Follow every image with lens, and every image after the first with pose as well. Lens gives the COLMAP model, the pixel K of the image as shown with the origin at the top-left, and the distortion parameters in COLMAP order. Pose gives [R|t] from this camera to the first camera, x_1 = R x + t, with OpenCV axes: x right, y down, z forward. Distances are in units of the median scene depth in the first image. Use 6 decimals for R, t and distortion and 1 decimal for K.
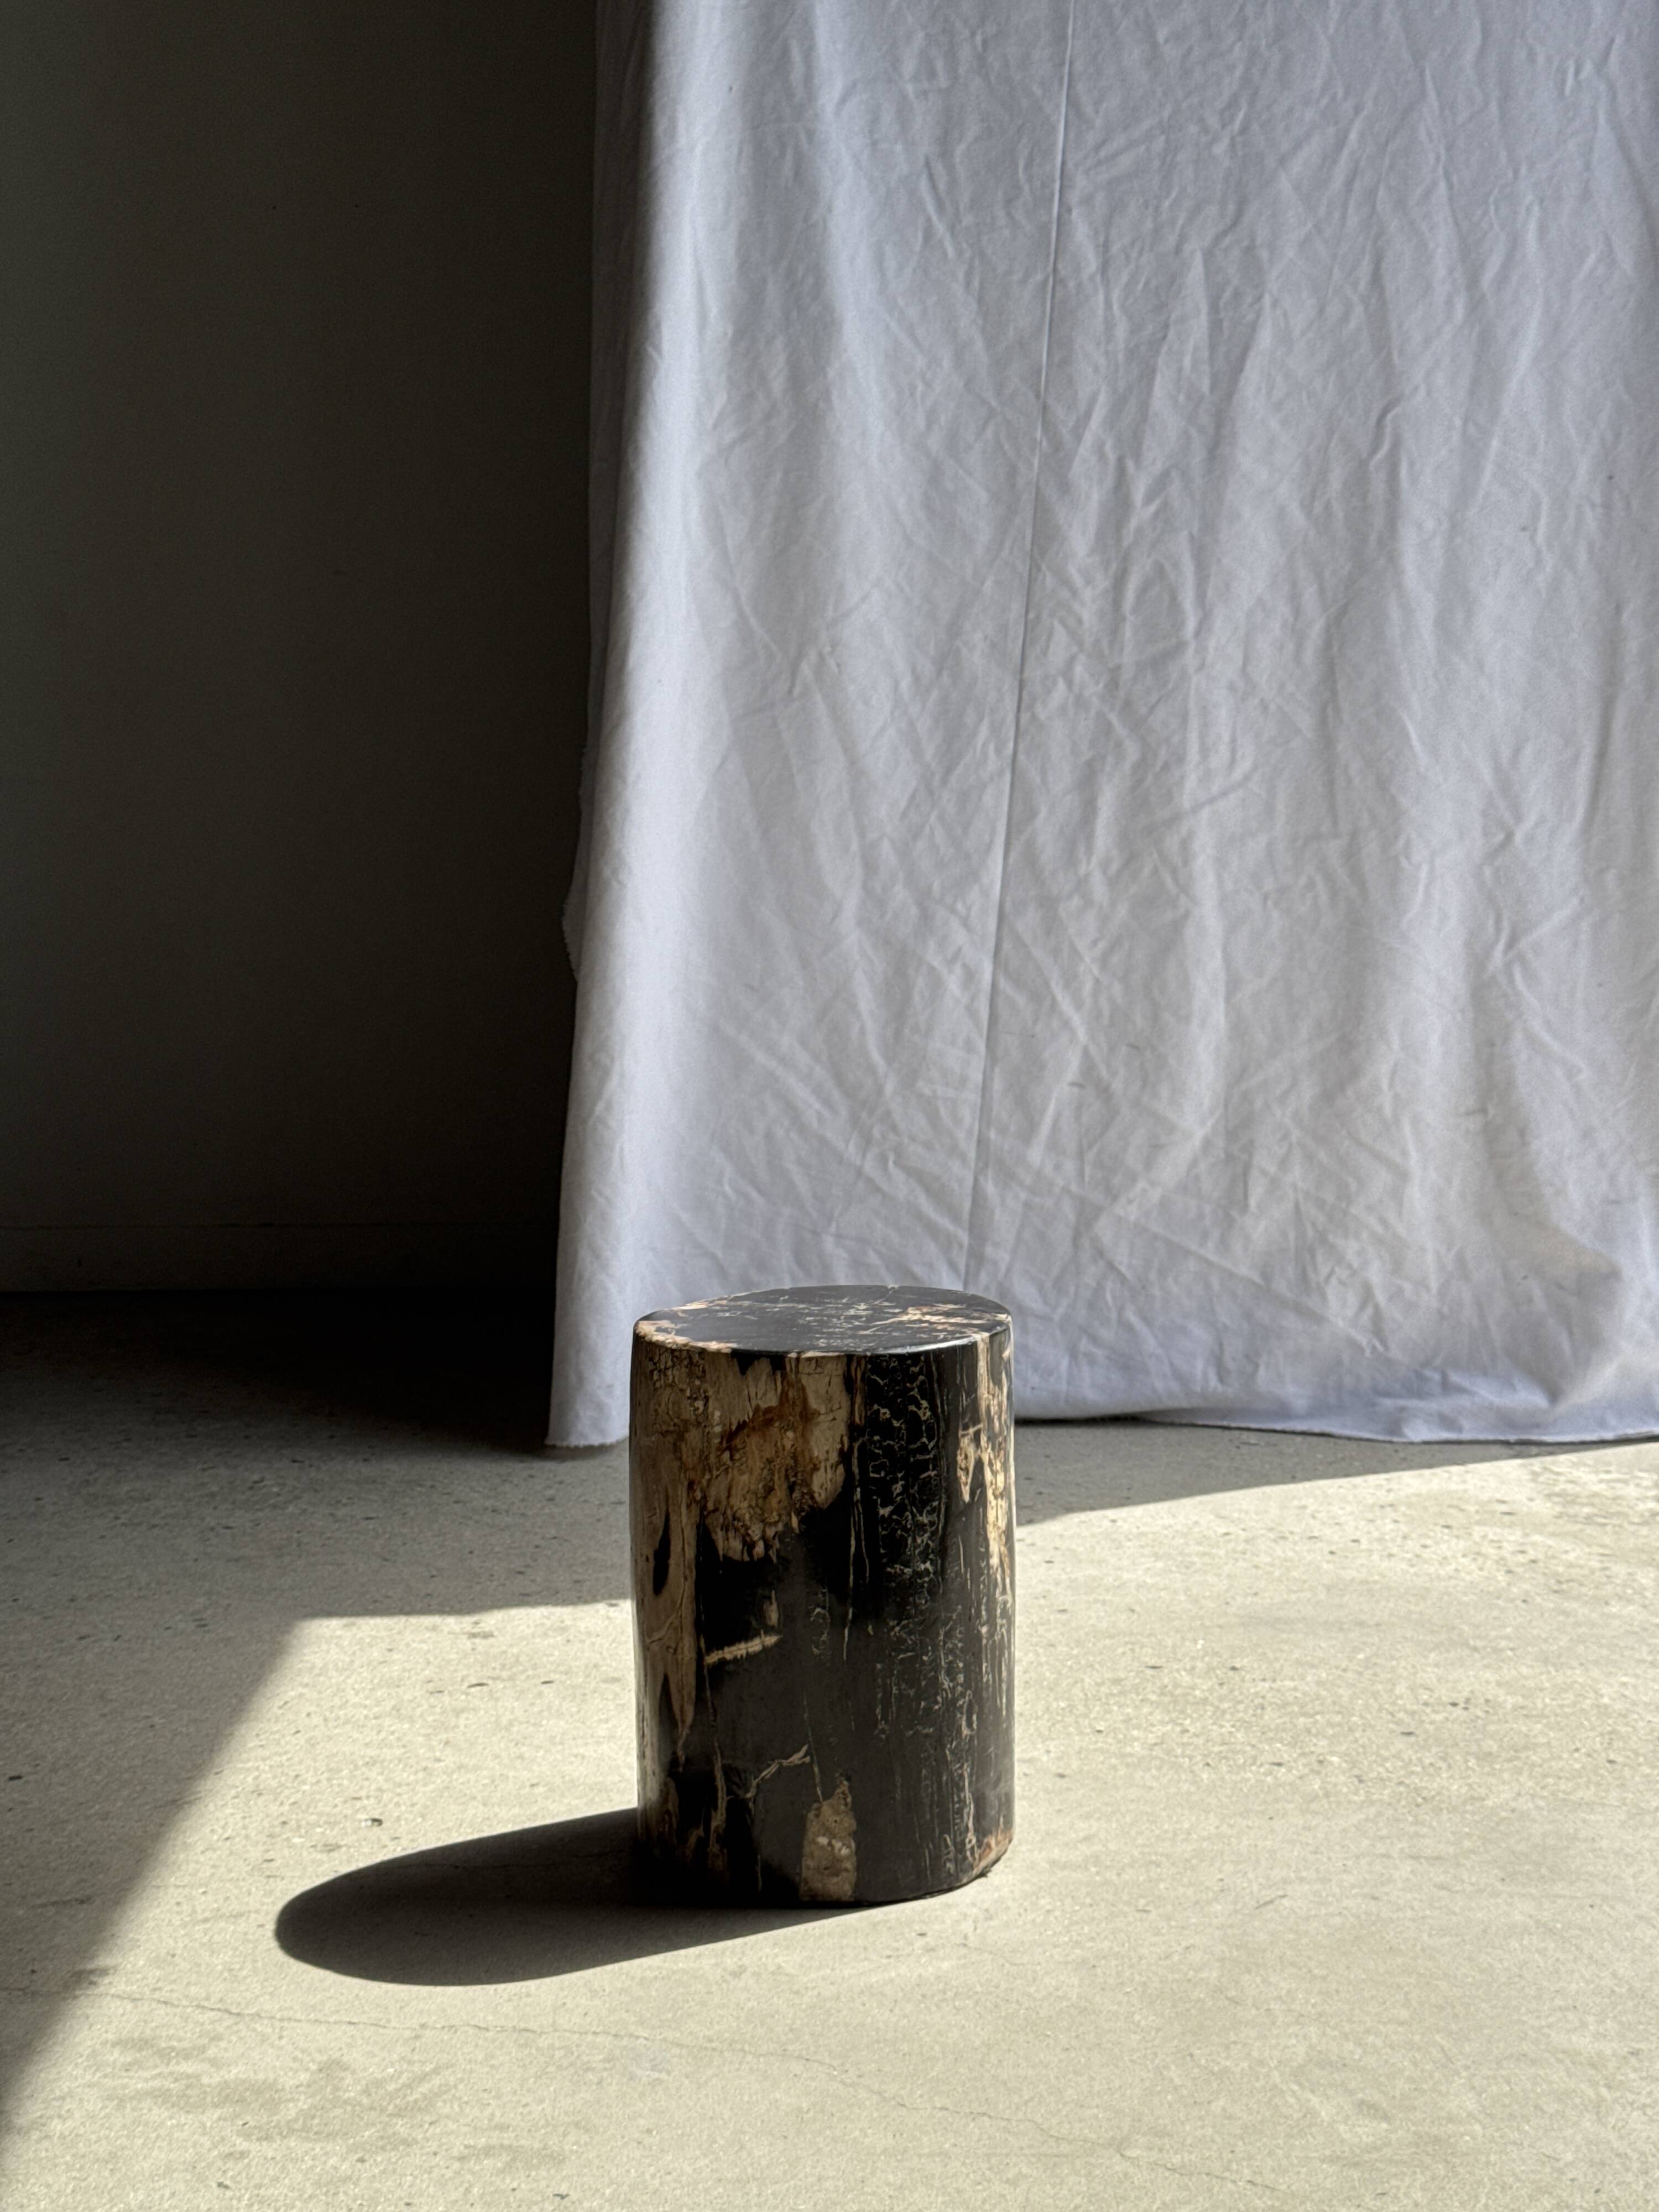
lens RADIAL K [[3152.8, 0, 828.0], [0, 3152.8, 1090.1], [0, 0, 1]] dist [0.180986, -0.428270]
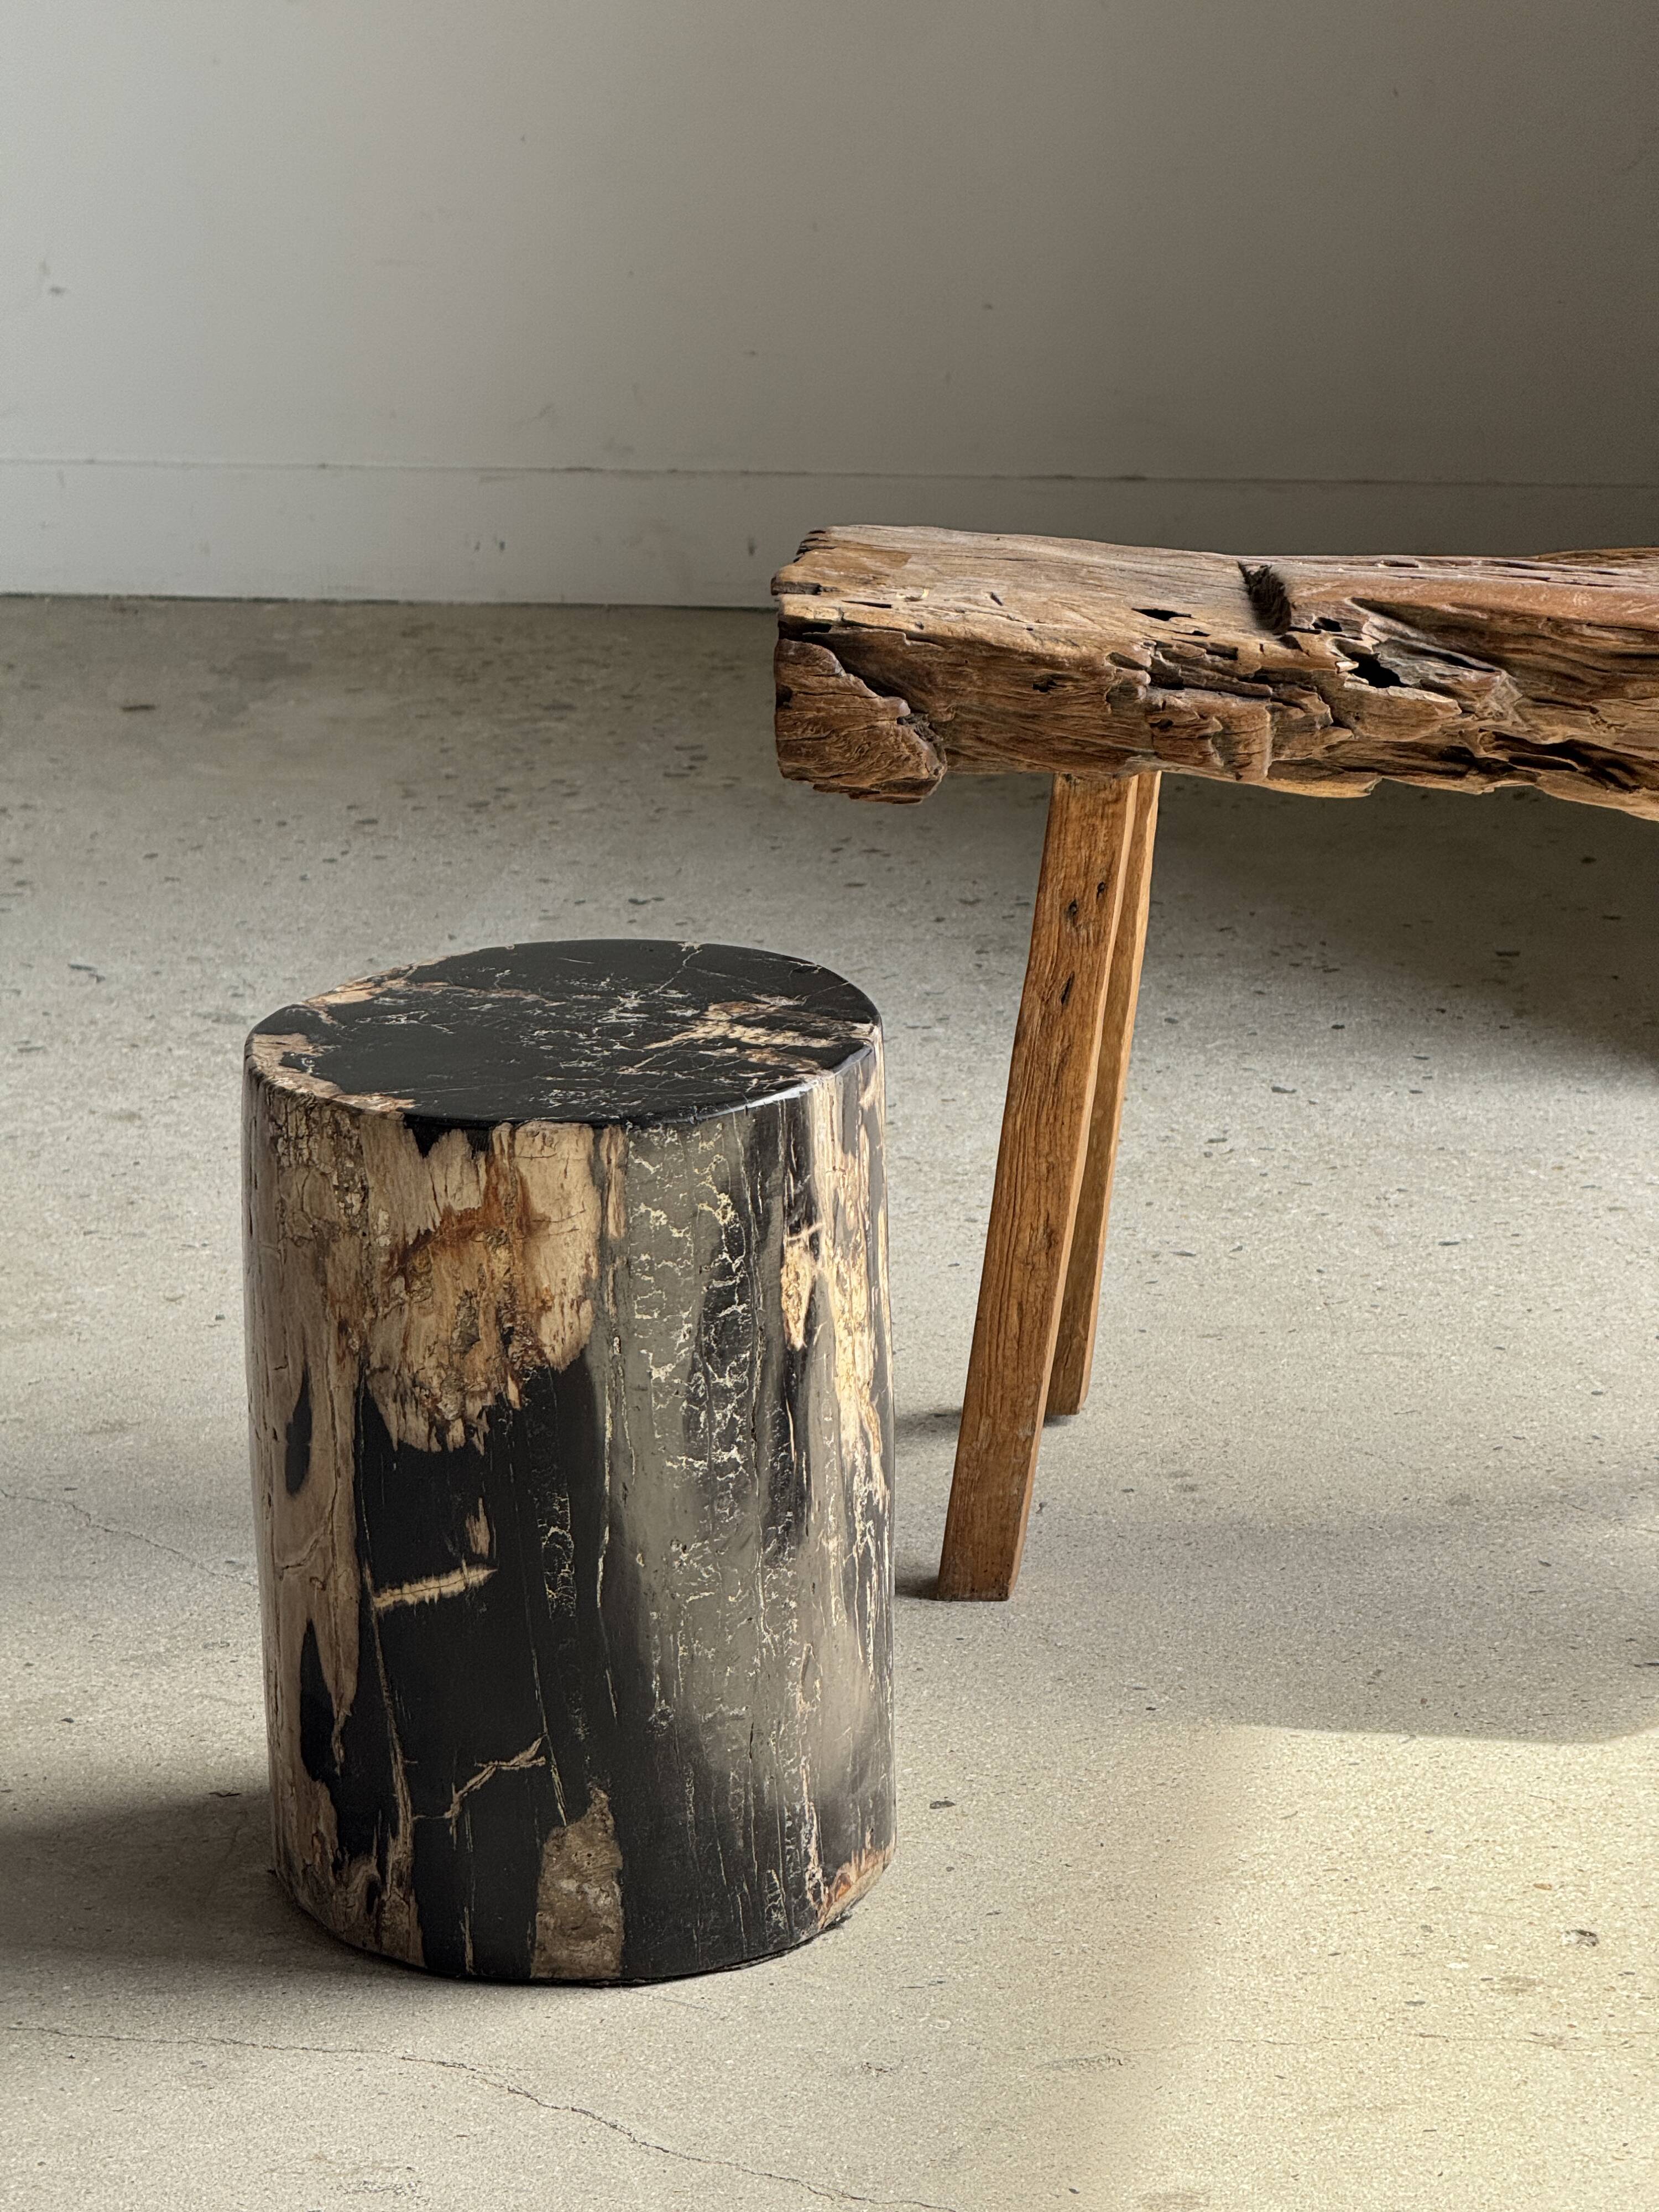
lens RADIAL K [[8017.9, 0, 822.6], [0, 8017.9, 1024.2], [0, 0, 1]] dist [0.265091, -0.714436]
pose [[0.985889, 0.034134, -0.163882, -0.044403], [-0.004297, 0.983828, 0.179065, -0.184336], [0.167344, -0.175834, 0.970092, -0.385408]]
